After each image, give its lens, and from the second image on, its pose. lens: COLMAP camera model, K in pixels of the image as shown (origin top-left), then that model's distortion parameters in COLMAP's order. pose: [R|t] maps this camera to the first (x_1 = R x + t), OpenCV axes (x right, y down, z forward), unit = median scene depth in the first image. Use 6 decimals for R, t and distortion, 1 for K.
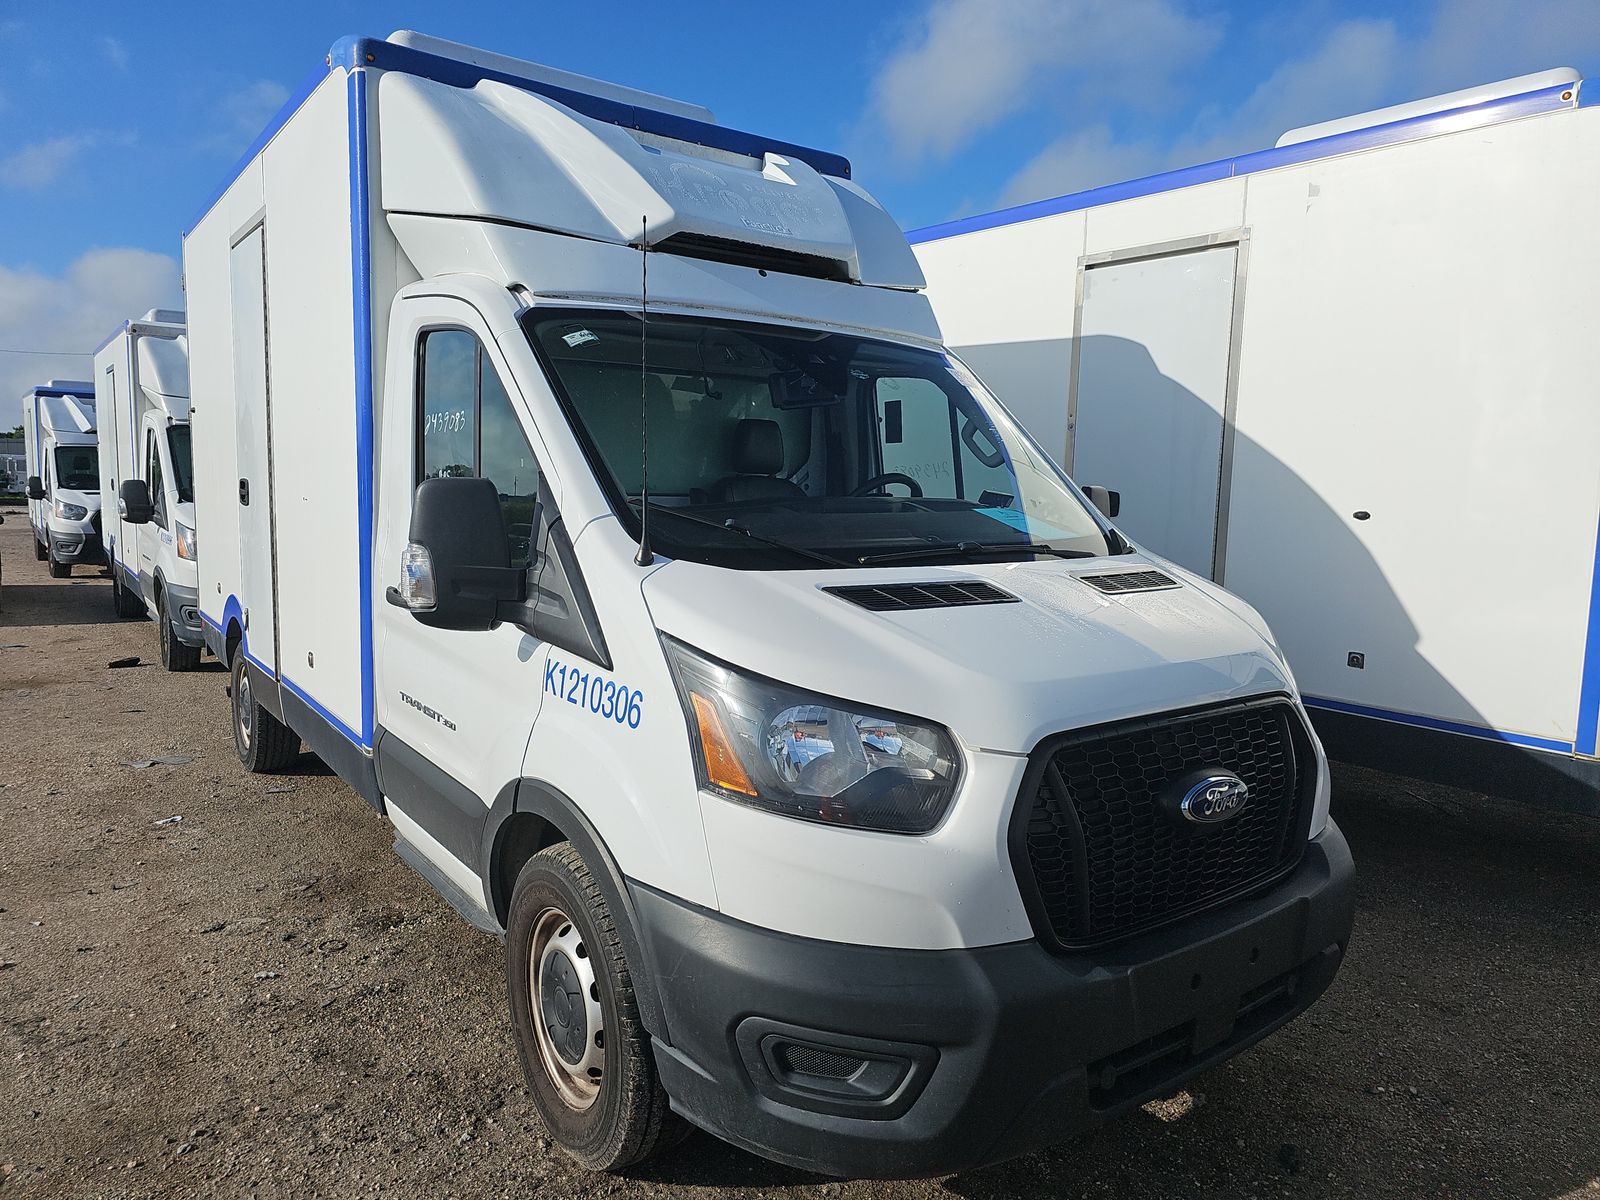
lens RADIAL K [[1052.6, 0, 796.4], [0, 1052.6, 585.5], [0, 0, 1]] dist [0.023546, -0.009712]
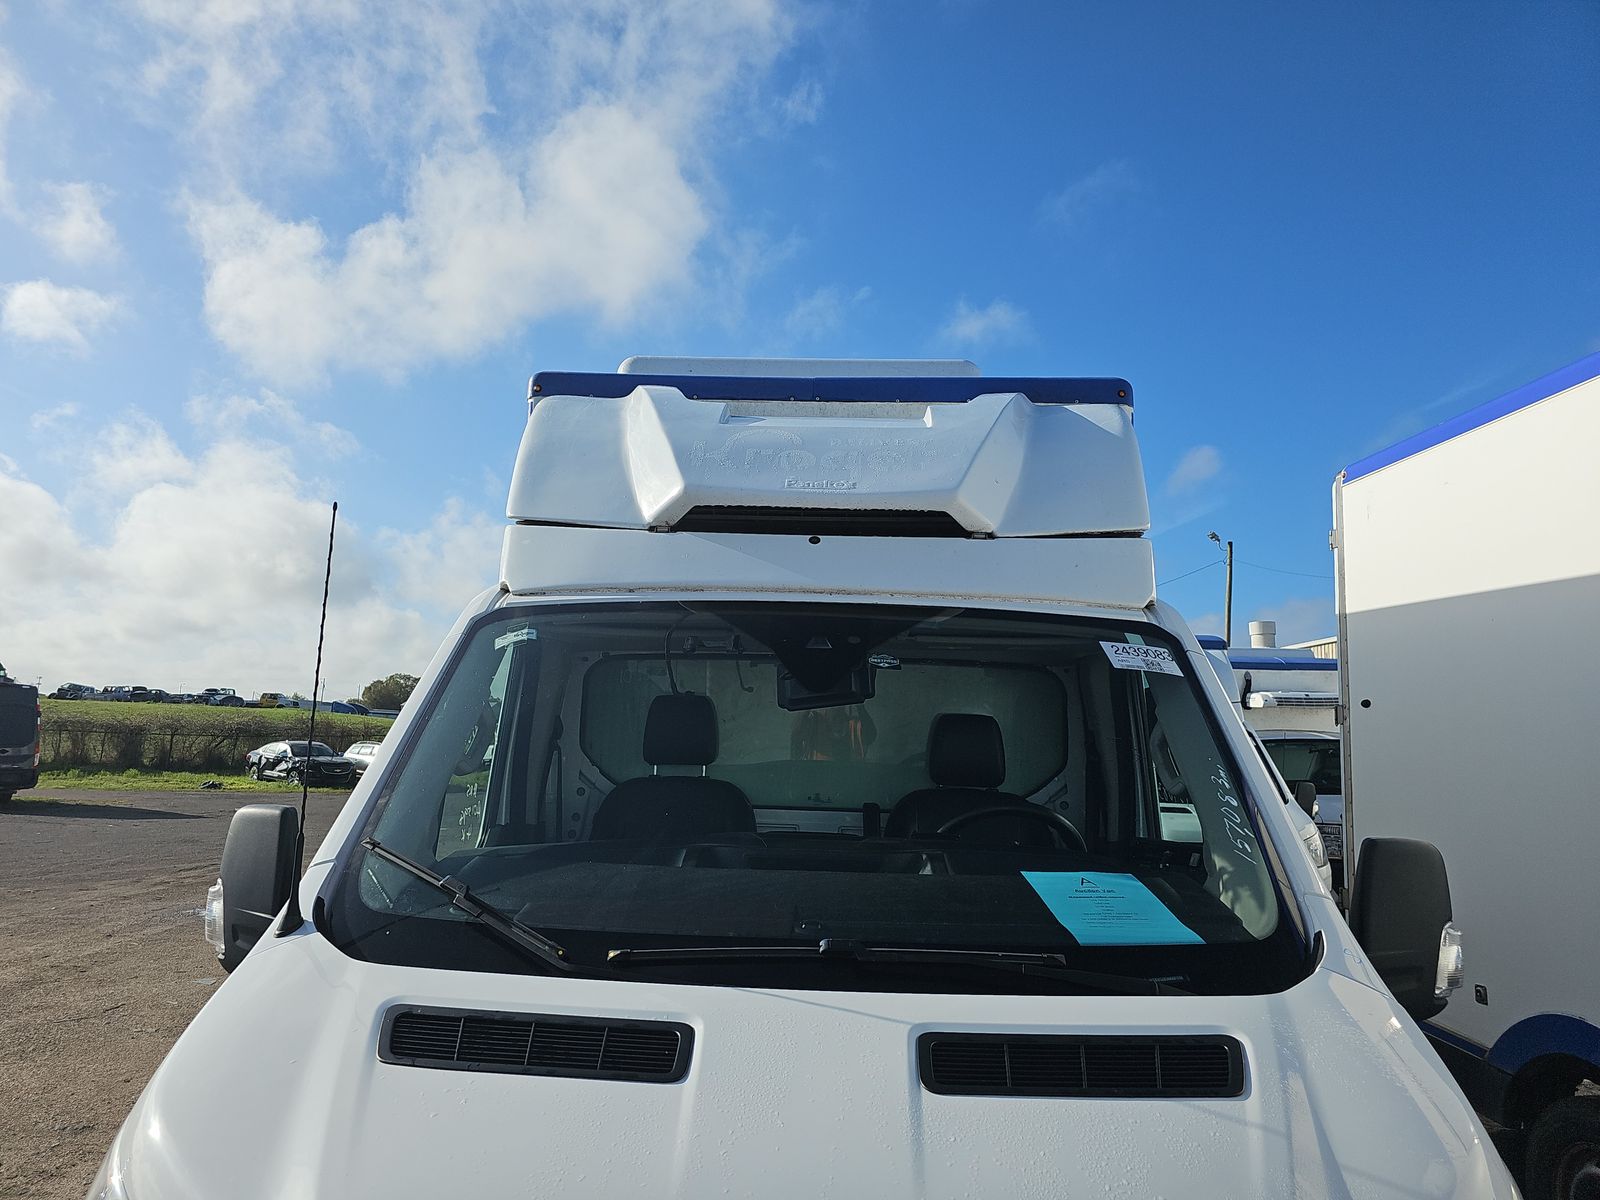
lens RADIAL K [[1052.6, 0, 797.3], [0, 1052.6, 599.9], [0, 0, 1]] dist [0.023546, -0.009712]
pose [[0.781485, -0.078929, -0.618911, 0.473263], [-0.076963, 0.972195, -0.221162, -0.079856], [0.619159, 0.220468, 0.753682, 0.426536]]
